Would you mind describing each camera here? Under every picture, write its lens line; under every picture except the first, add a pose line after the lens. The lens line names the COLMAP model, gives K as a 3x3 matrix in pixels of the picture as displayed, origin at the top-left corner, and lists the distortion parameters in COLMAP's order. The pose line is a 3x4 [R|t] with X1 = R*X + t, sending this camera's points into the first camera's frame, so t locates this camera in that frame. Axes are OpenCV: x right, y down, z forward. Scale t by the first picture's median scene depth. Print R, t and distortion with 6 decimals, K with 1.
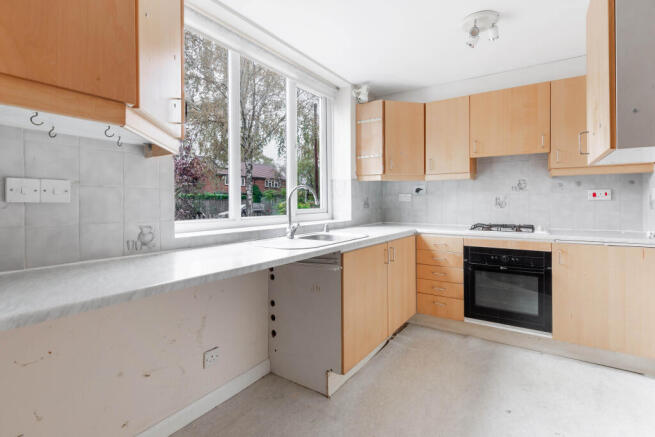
lens RADIAL K [[313.4, 0, 329.0], [0, 313.4, 204.5], [0, 0, 1]] dist [0.001499, 0.000266]
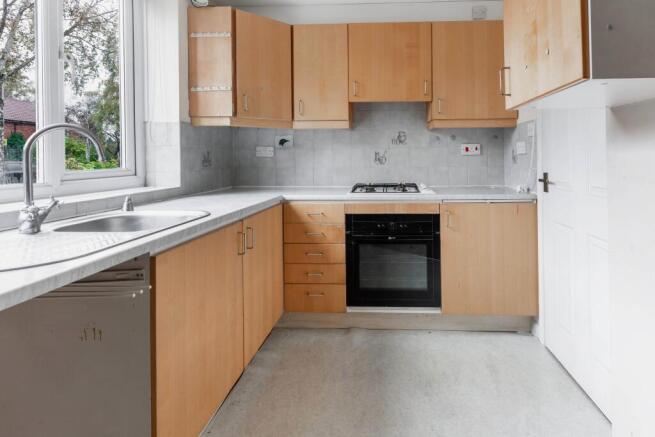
lens RADIAL K [[357.8, 0, 376.5], [0, 357.8, 158.9], [0, 0, 1]] dist [0.005992, 0.000279]
pose [[0.847873, -0.003821, 0.530185, 0.028326], [0.007551, 0.999960, -0.004870, 0.001441], [-0.530145, 0.008132, 0.847868, 0.210954]]
